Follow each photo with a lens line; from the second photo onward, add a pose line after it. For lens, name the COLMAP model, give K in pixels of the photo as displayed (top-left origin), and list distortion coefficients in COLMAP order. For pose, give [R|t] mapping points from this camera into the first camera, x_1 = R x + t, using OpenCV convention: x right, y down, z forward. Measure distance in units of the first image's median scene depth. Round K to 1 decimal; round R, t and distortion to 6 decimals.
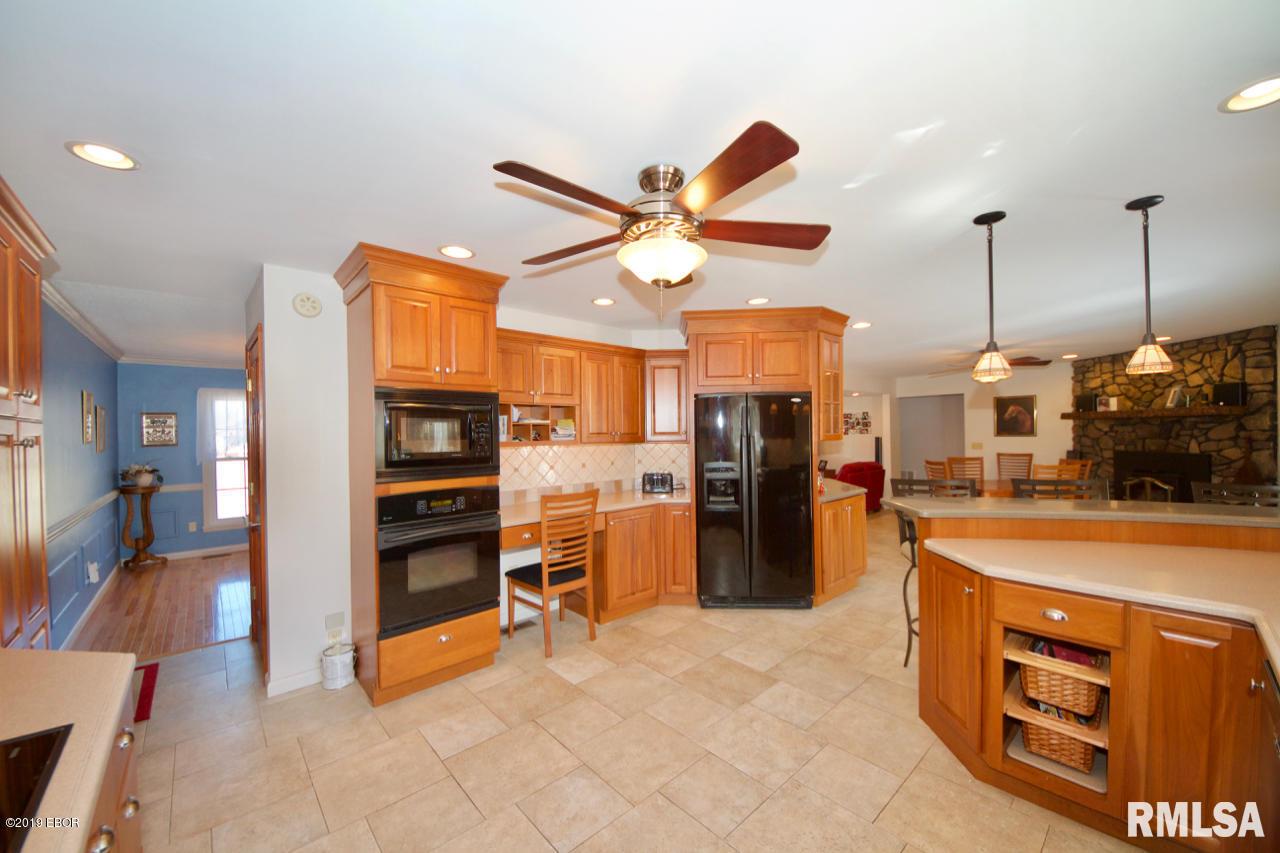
lens RADIAL K [[504.3, 0, 640.0], [0, 504.3, 426.5], [0, 0, 1]] dist [-0.001526, -0.000354]
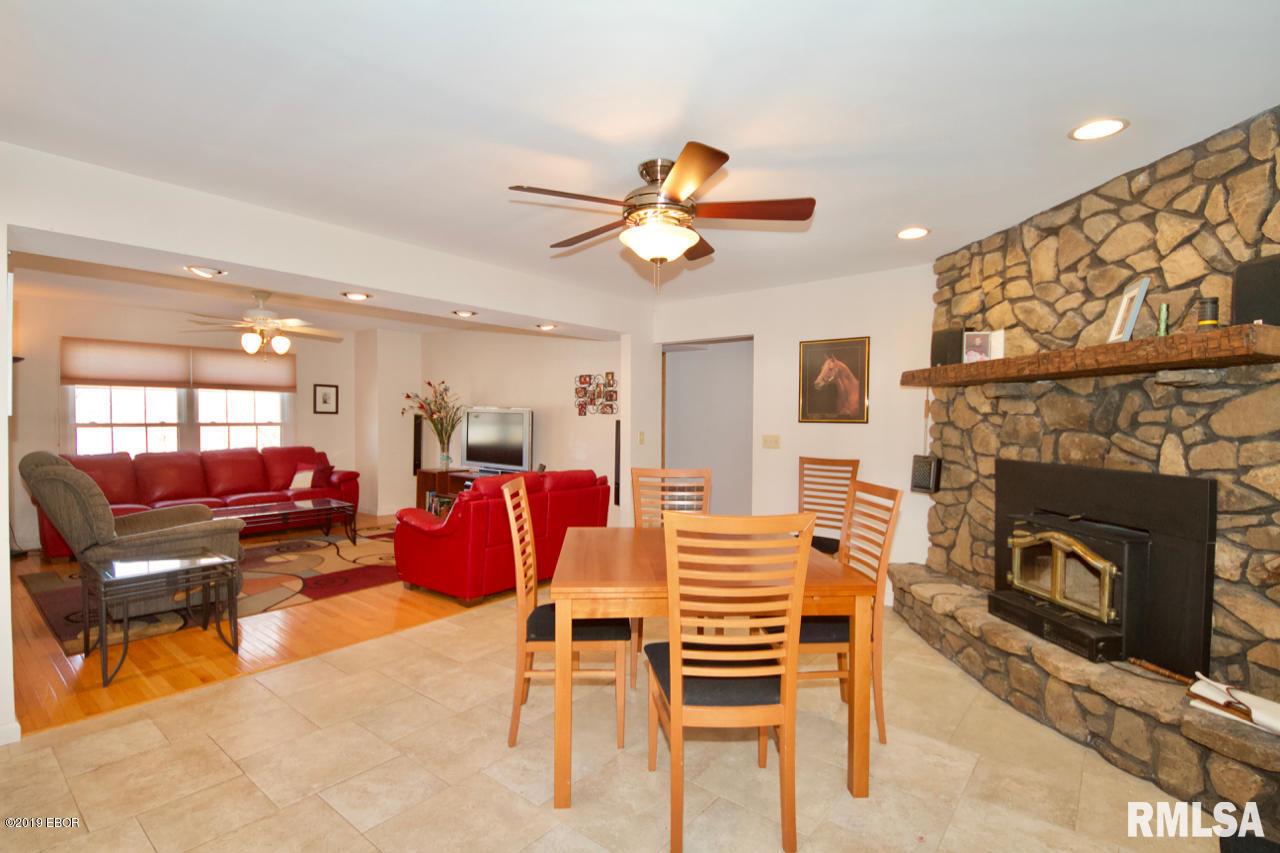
lens RADIAL K [[597.8, 0, 640.0], [0, 597.8, 426.5], [0, 0, 1]] dist [0.000808, -0.010219]
pose [[0.990692, 0.019955, 0.134654, 0.618964], [-0.023647, 0.999385, 0.025875, 0.016029], [-0.134055, -0.028818, 0.990555, 0.585237]]
